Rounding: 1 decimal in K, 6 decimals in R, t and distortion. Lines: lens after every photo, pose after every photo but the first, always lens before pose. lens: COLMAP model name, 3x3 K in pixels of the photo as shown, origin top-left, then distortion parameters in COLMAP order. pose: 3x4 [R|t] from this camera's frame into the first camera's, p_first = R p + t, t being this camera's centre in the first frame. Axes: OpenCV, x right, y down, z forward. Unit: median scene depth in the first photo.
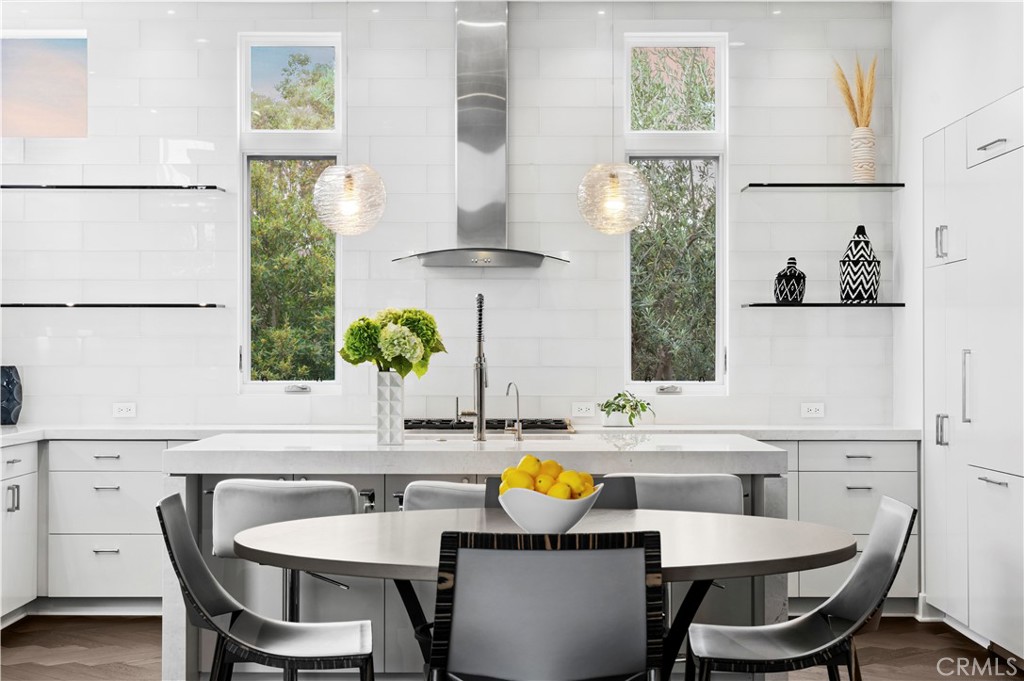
lens RADIAL K [[1816.5, 0, 512.0], [0, 1816.5, 340.5], [0, 0, 1]] dist [-0.156793, 0.173848]
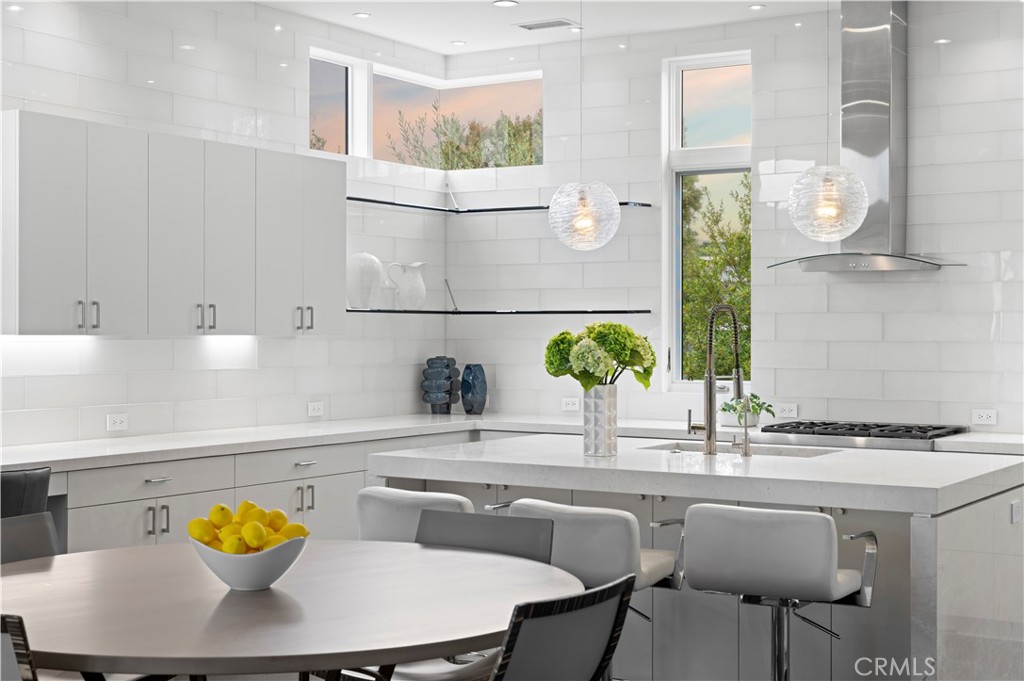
lens RADIAL K [[1475.8, 0, 512.0], [0, 1475.8, 340.5], [0, 0, 1]] dist [-0.061337, 0.070173]
pose [[0.844711, 0.007302, -0.535173, 0.254256], [0.000126, 0.999904, 0.013842, -0.014339], [0.535223, -0.011760, 0.844629, 0.207581]]
